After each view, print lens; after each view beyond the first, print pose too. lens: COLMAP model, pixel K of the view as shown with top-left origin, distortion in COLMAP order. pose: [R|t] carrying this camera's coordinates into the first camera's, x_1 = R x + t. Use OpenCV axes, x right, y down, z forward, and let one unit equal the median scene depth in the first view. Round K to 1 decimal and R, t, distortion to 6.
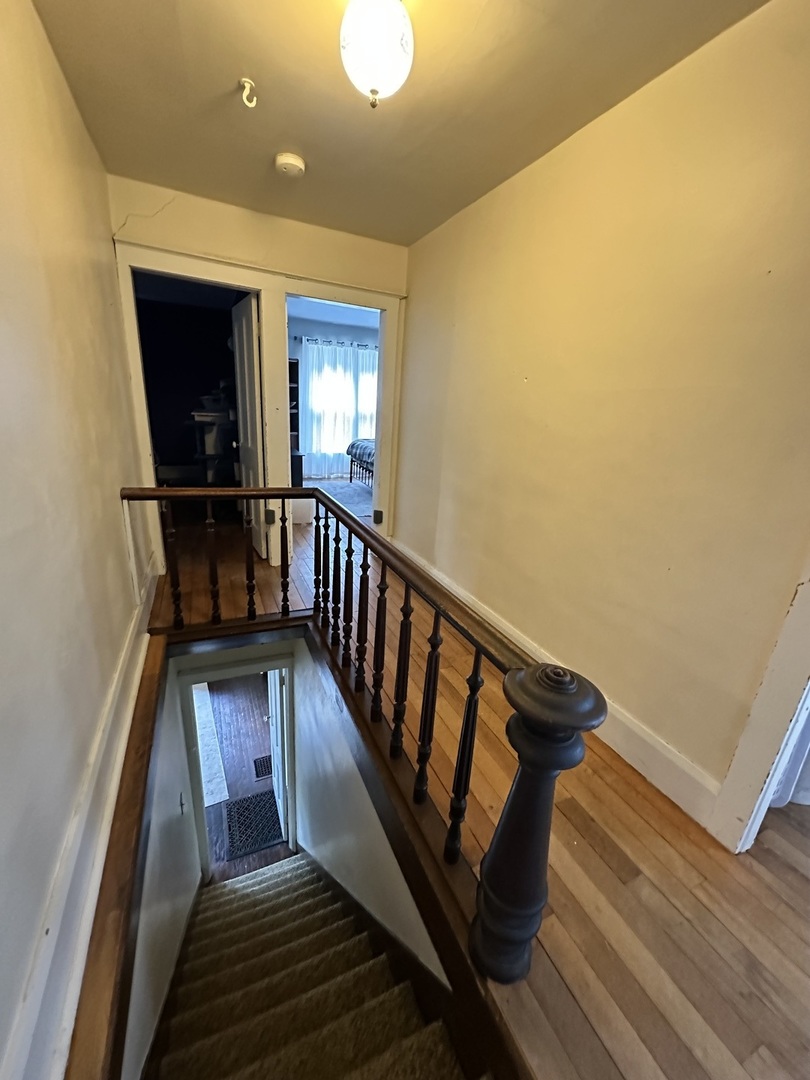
lens RADIAL K [[430.6, 0, 406.4], [0, 430.6, 542.5], [0, 0, 1]] dist [0.000151, -0.000064]
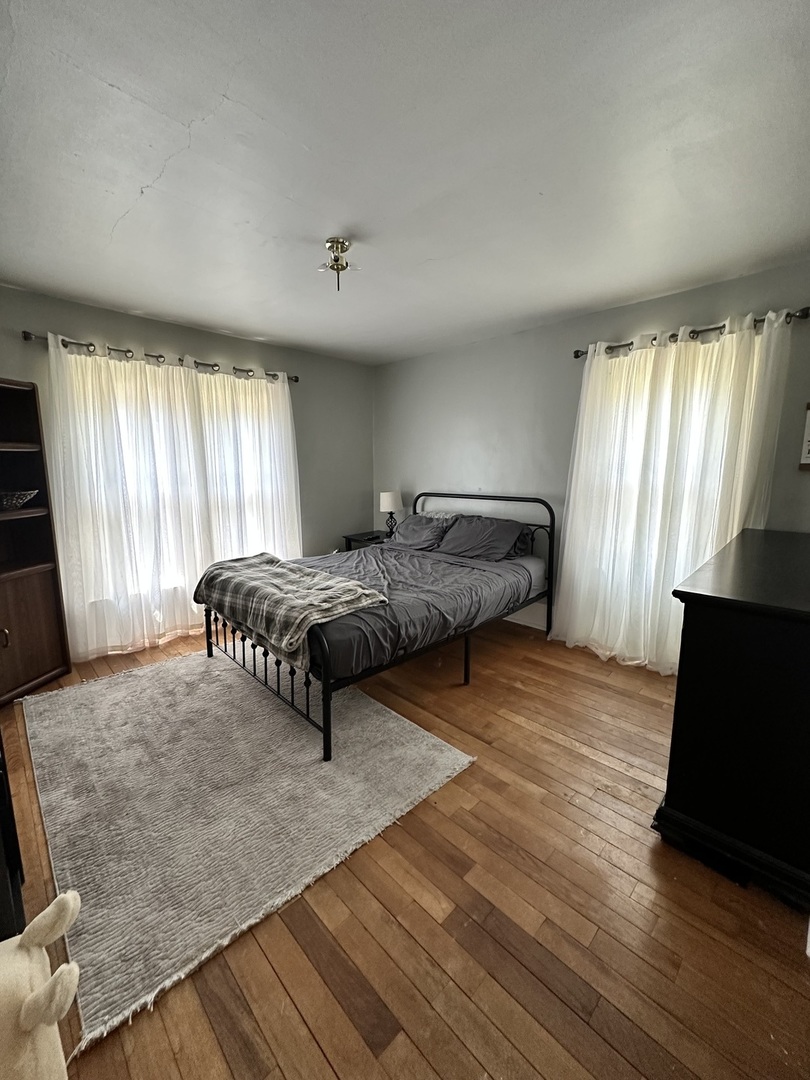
lens RADIAL K [[430.6, 0, 405.8], [0, 430.6, 537.6], [0, 0, 1]] dist [0.000151, -0.000064]
pose [[0.936155, -0.113103, 0.332900, -0.078112], [0.161720, 0.979257, -0.122073, -0.178291], [-0.312188, 0.168115, 0.935027, 0.528132]]
